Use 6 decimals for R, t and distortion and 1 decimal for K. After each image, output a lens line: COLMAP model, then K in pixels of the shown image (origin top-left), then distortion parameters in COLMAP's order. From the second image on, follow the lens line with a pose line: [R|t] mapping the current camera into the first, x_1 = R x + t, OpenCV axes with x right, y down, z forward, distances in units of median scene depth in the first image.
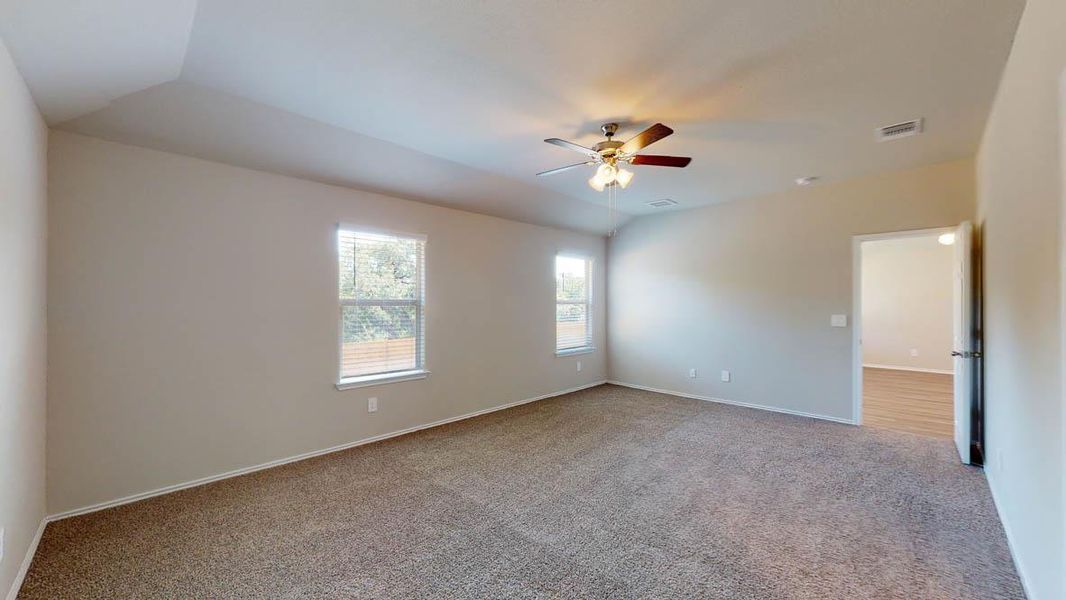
lens RADIAL K [[390.7, 0, 534.0], [0, 390.7, 301.3], [0, 0, 1]] dist [-0.000374, -0.000183]
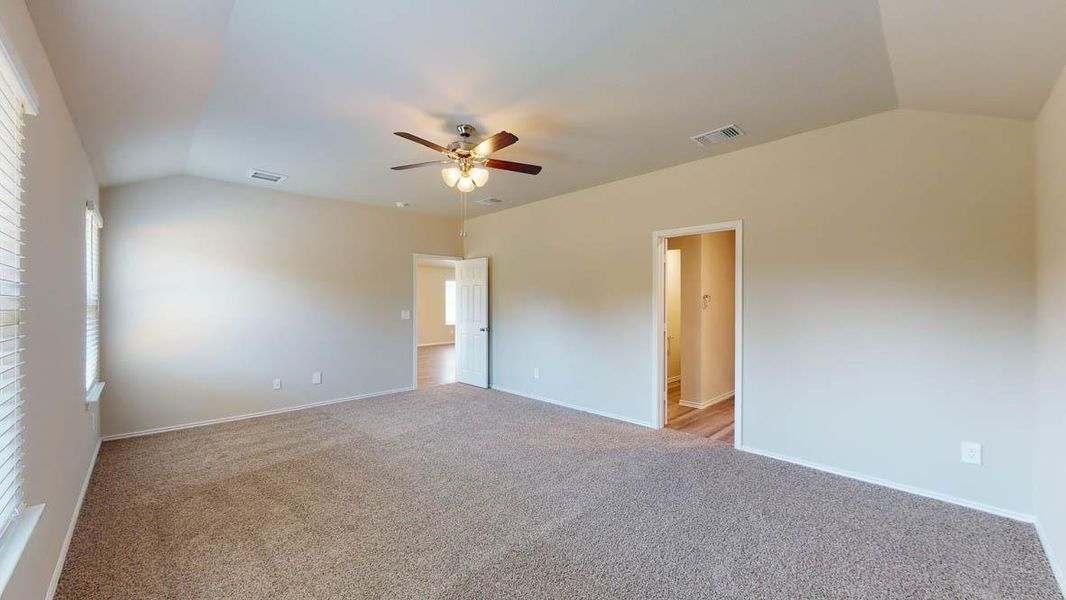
lens RADIAL K [[390.7, 0, 534.0], [0, 390.7, 301.3], [0, 0, 1]] dist [-0.000374, -0.000183]
pose [[0.030921, 0.001864, 0.999520, -0.555599], [-0.005310, 0.999984, -0.001701, 0.002855], [-0.999508, -0.005255, 0.030930, 0.540031]]
